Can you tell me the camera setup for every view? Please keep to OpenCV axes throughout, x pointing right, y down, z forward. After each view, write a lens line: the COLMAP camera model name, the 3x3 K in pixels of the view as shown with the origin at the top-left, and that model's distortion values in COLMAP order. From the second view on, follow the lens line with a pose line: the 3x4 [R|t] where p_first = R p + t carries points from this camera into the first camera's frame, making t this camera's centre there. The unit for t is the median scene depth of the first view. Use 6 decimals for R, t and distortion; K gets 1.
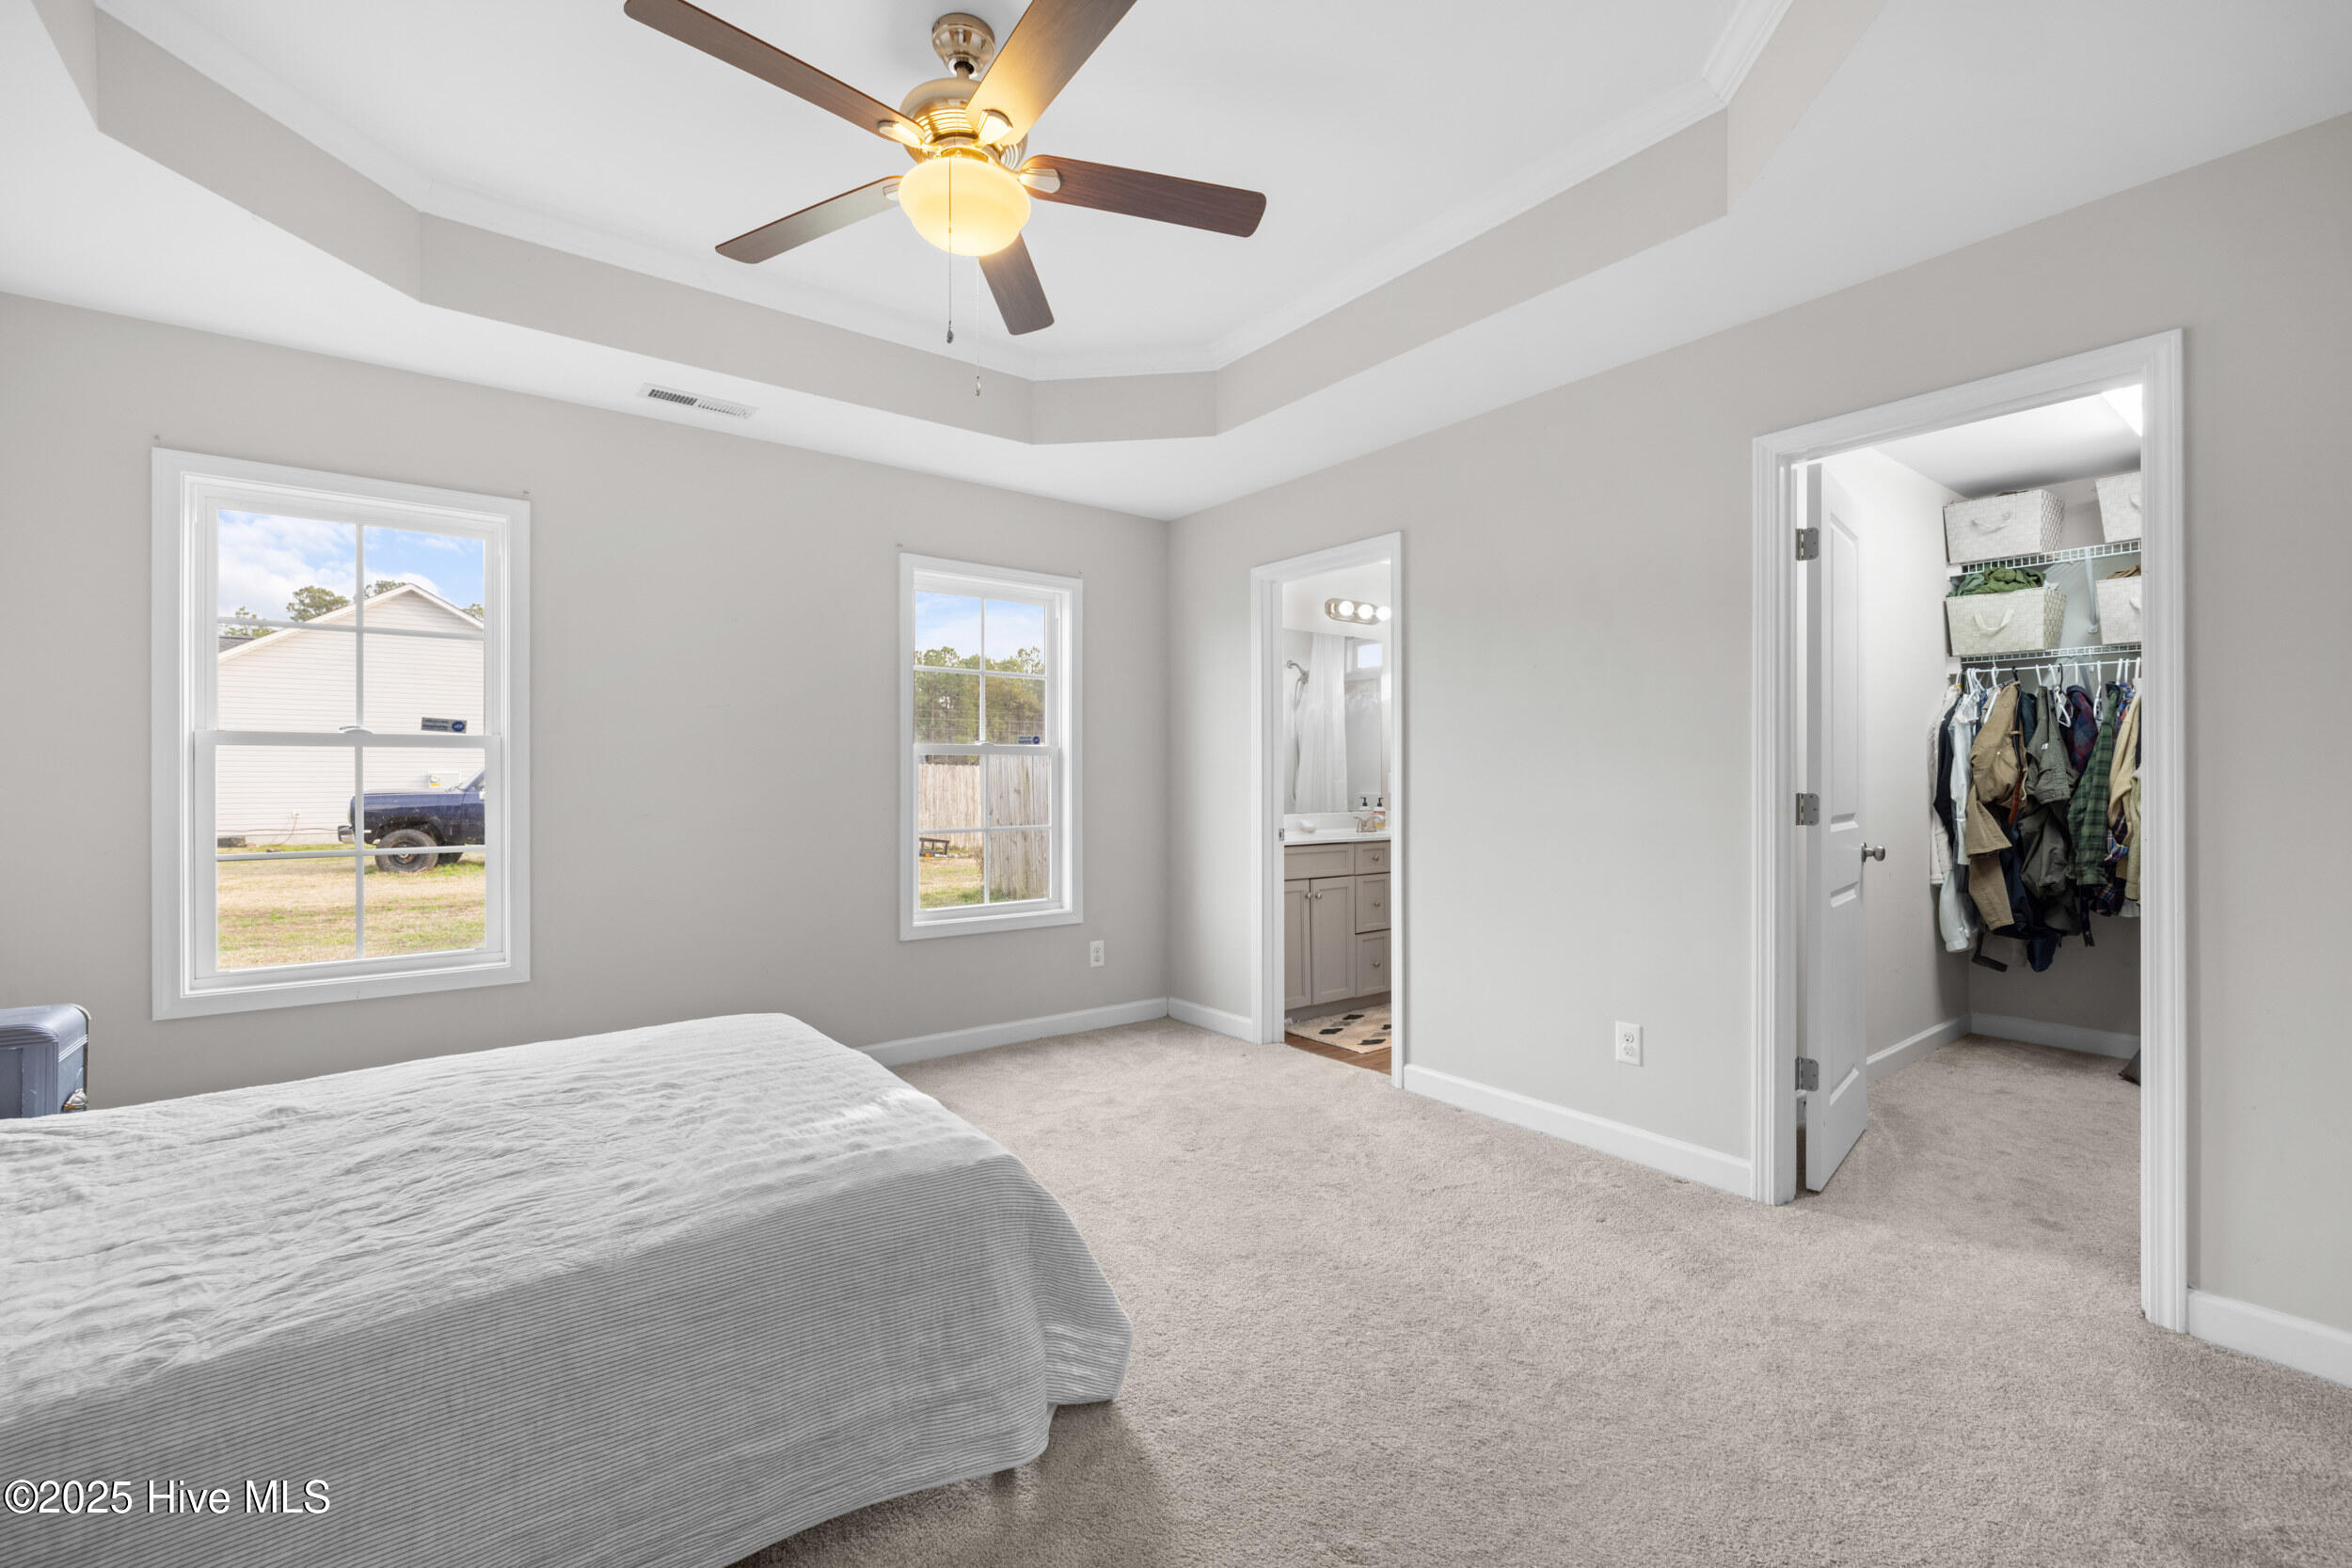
lens RADIAL K [[989.4, 0, 1174.7], [0, 989.4, 774.3], [0, 0, 1]] dist [0.001702, 0.000299]
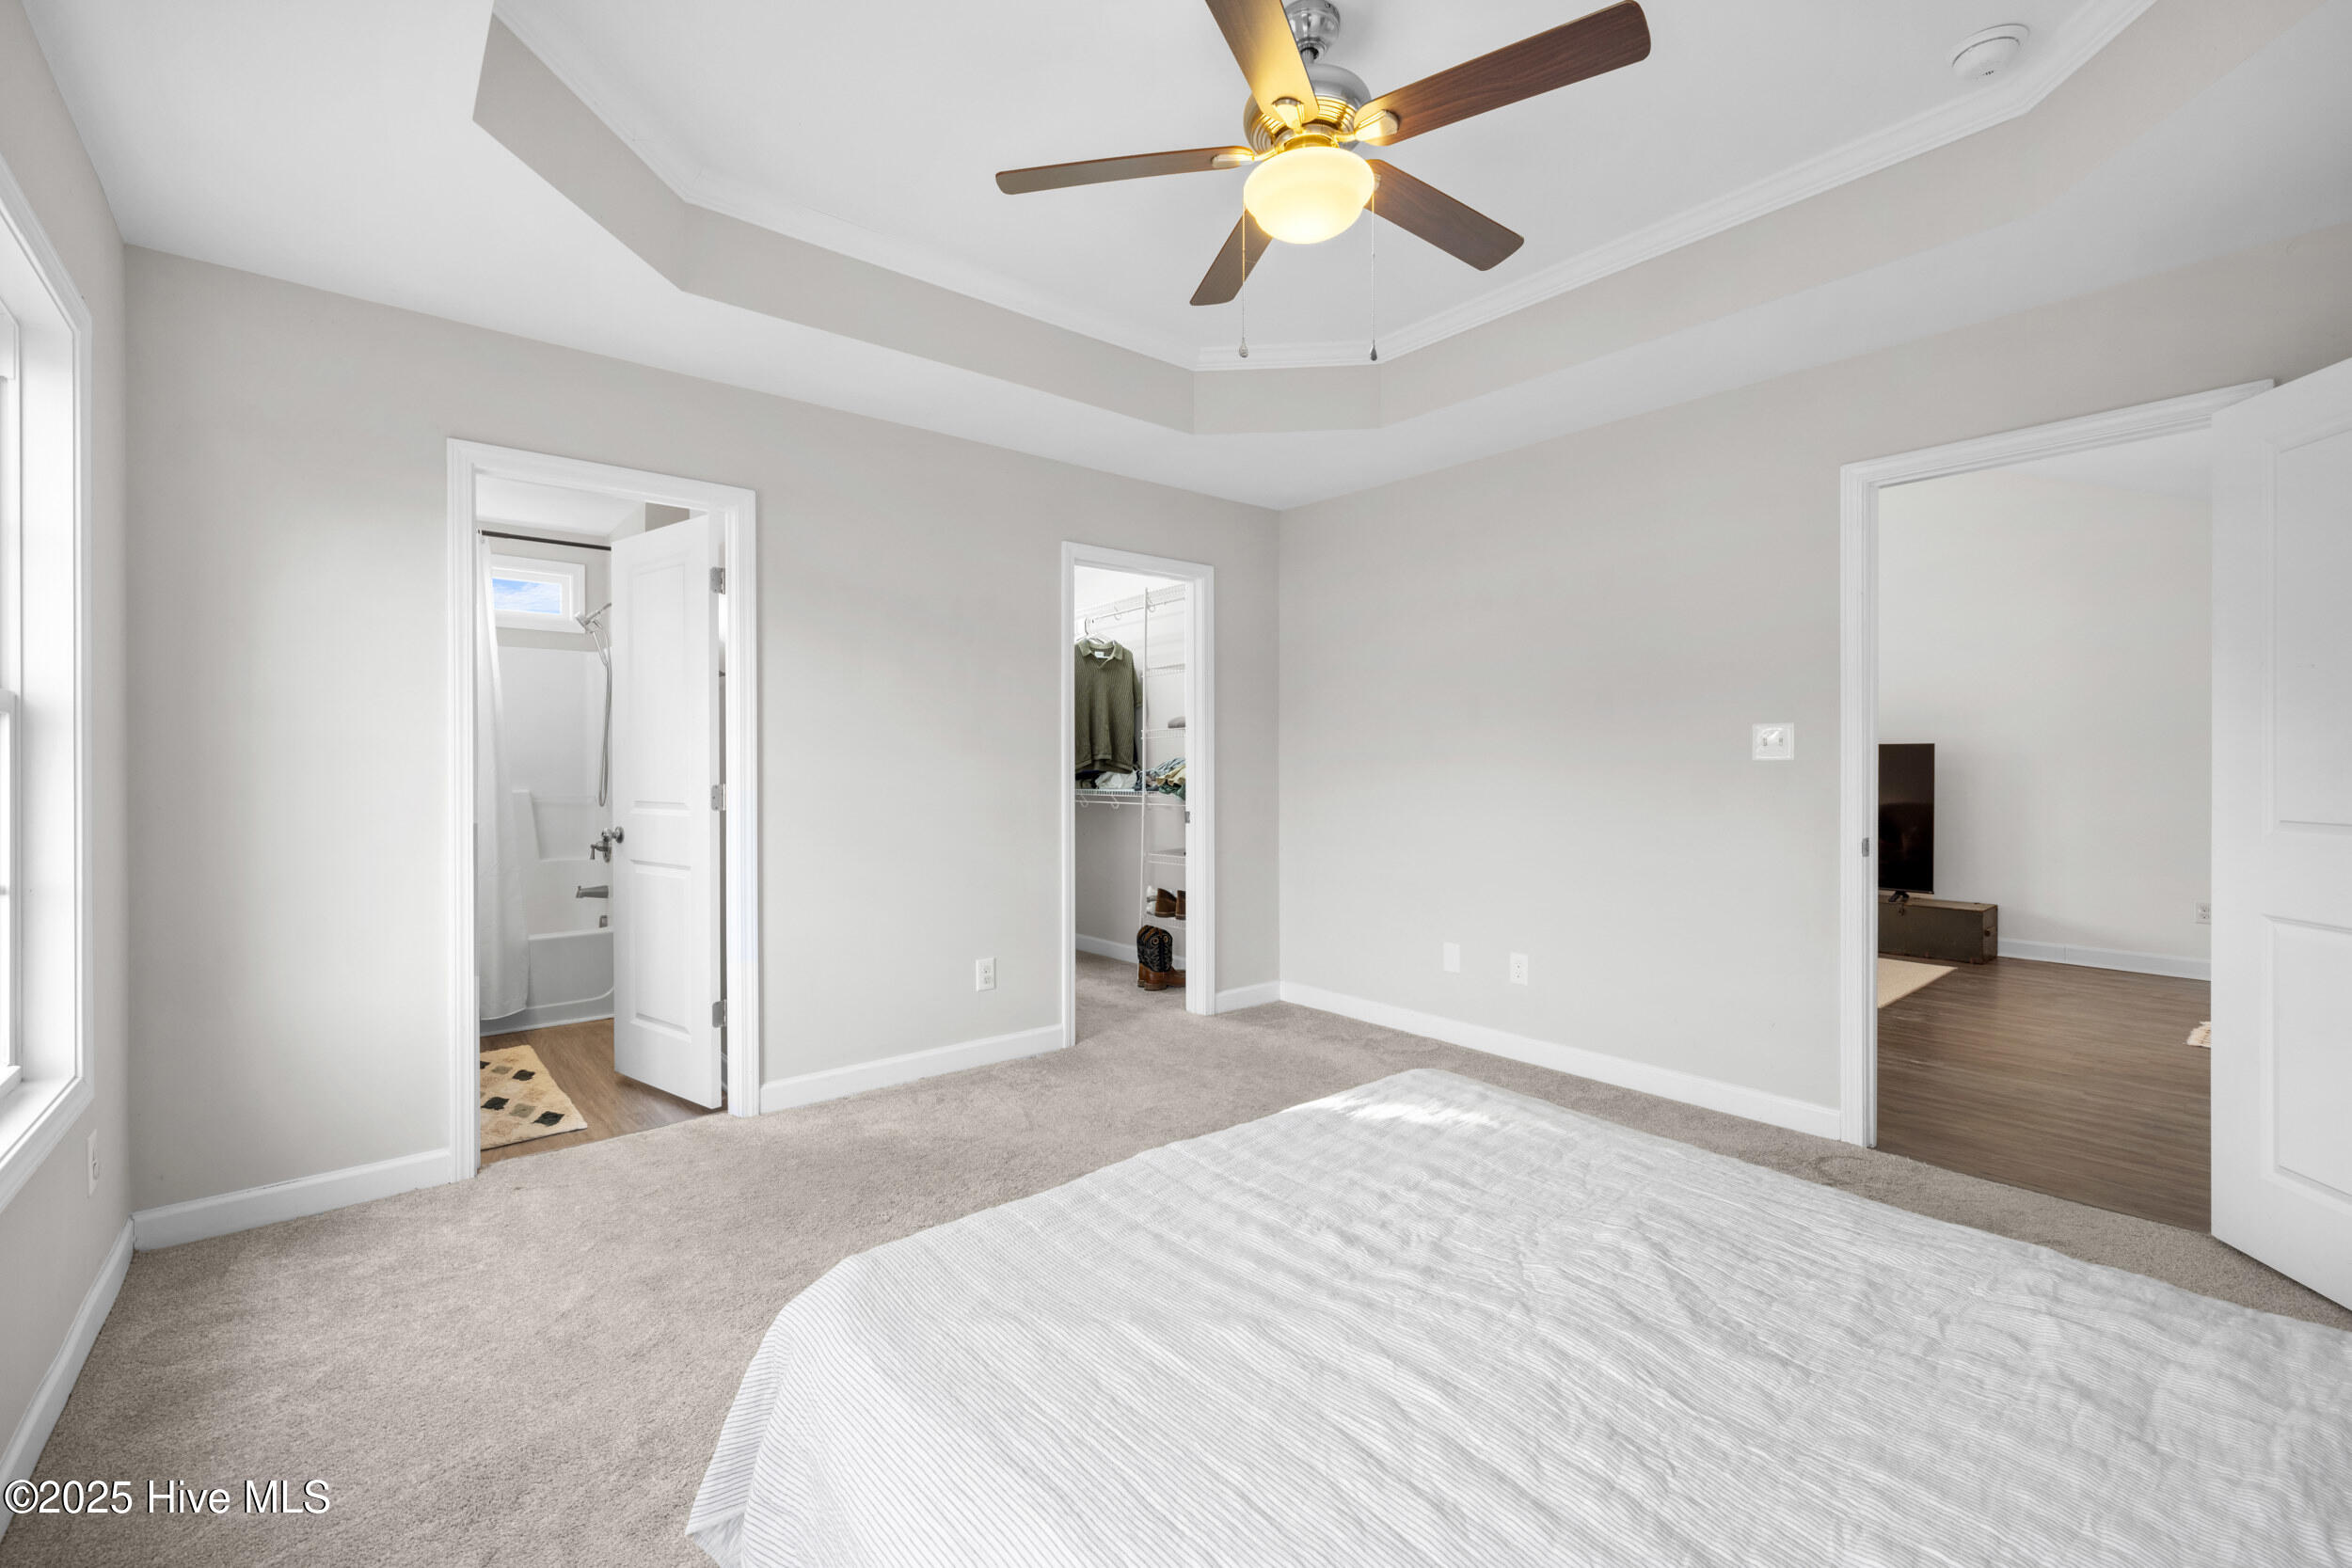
lens RADIAL K [[989.4, 0, 1158.5], [0, 989.4, 778.3], [0, 0, 1]] dist [0.001702, 0.000299]
pose [[-0.041744, -0.010038, 0.999078, -0.708514], [-0.001057, 0.999949, 0.010002, 0.003627], [-0.999128, -0.000639, -0.041753, 0.705170]]
